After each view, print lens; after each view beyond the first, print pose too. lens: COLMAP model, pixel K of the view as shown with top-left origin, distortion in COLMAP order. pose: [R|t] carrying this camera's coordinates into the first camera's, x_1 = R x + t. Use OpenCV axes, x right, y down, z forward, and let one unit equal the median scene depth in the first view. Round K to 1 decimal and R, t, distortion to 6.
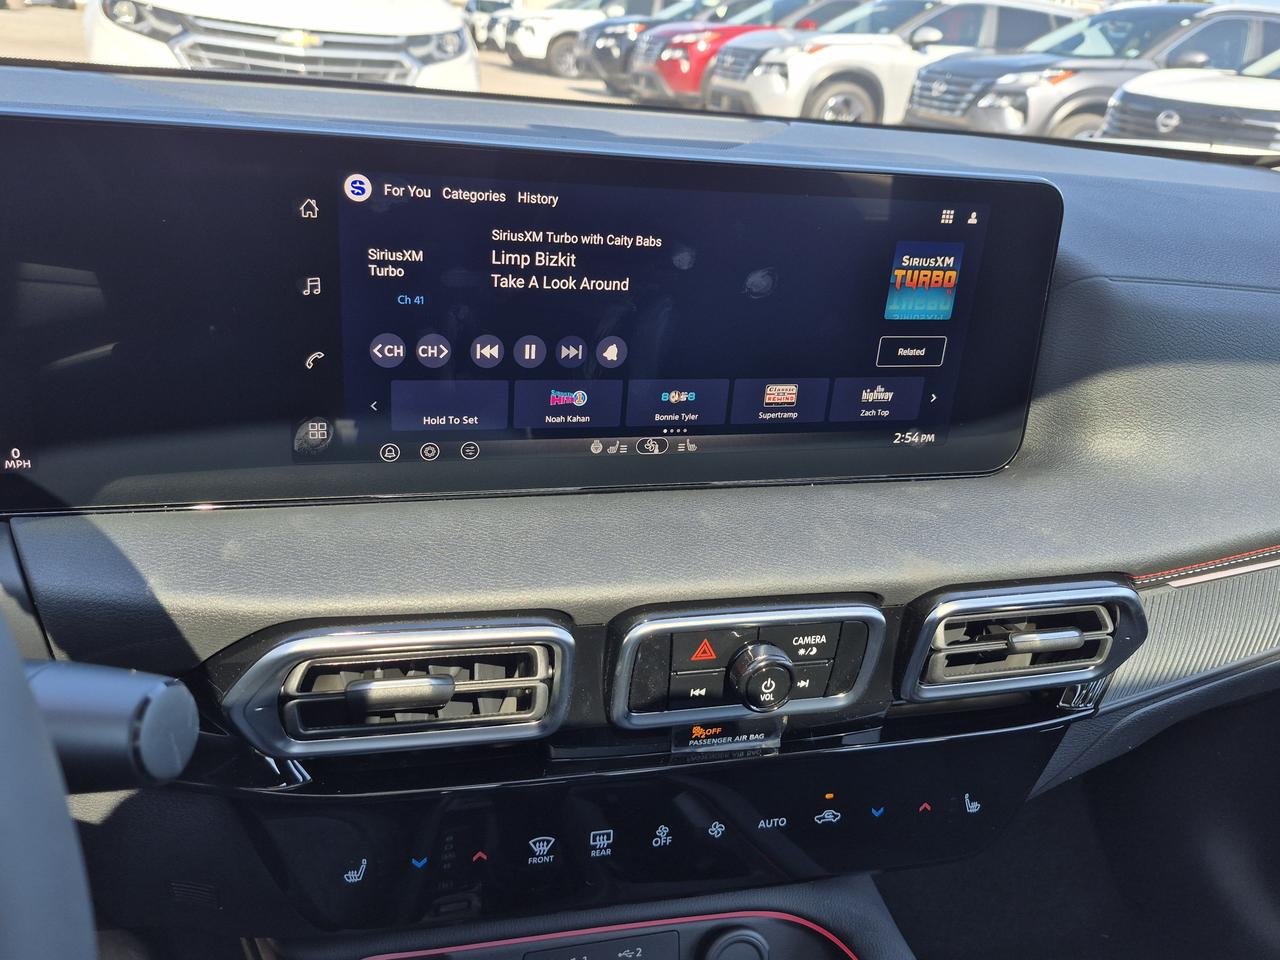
lens RADIAL K [[1033.6, 0, 645.3], [0, 1033.6, 494.9], [0, 0, 1]] dist [0.081112, -0.123526]
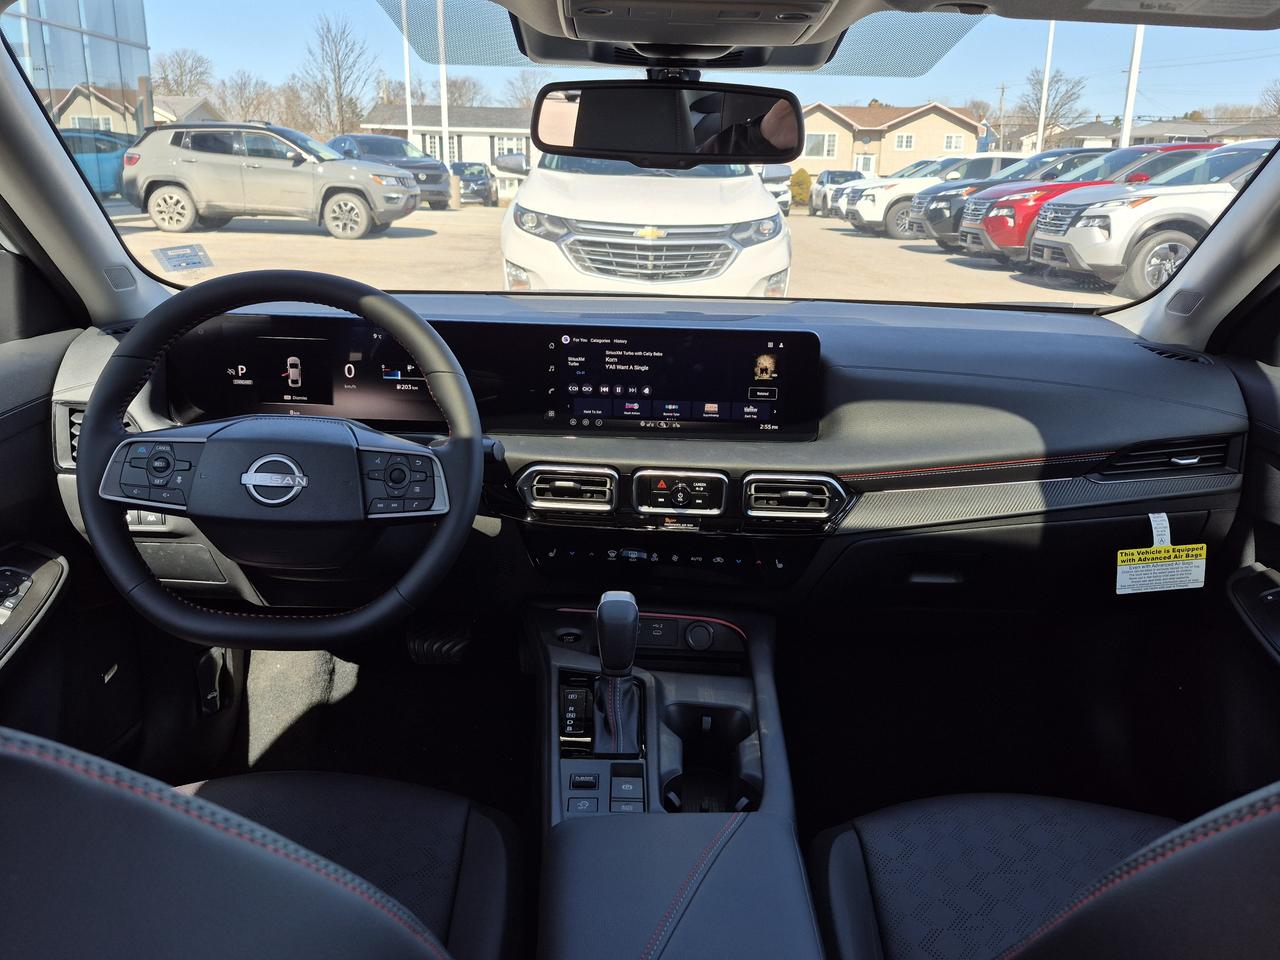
lens RADIAL K [[1033.6, 0, 651.2], [0, 1033.6, 476.5], [0, 0, 1]] dist [0.081112, -0.123526]
pose [[0.948049, 0.018507, -0.317585, 0.893279], [-0.067378, 0.987339, -0.143600, 0.511102], [0.310906, 0.157538, 0.937293, -1.672058]]
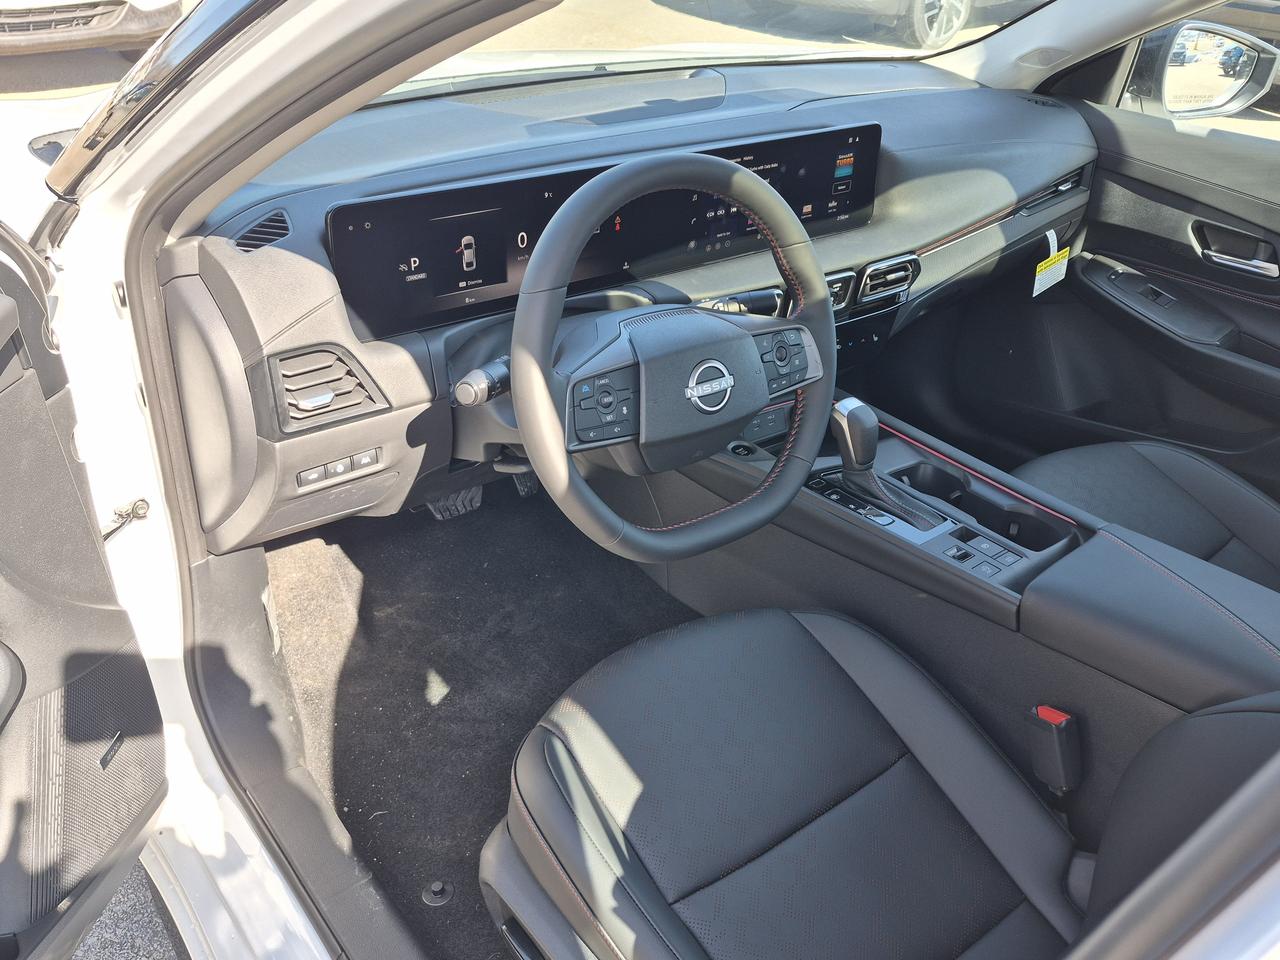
lens RADIAL K [[1033.6, 0, 642.7], [0, 1033.6, 496.9], [0, 0, 1]] dist [0.081112, -0.123526]
pose [[0.938657, -0.222685, 0.263314, -1.327925], [0.171414, 0.963834, 0.204063, 0.009612], [-0.299232, -0.146409, 0.942881, -1.861737]]
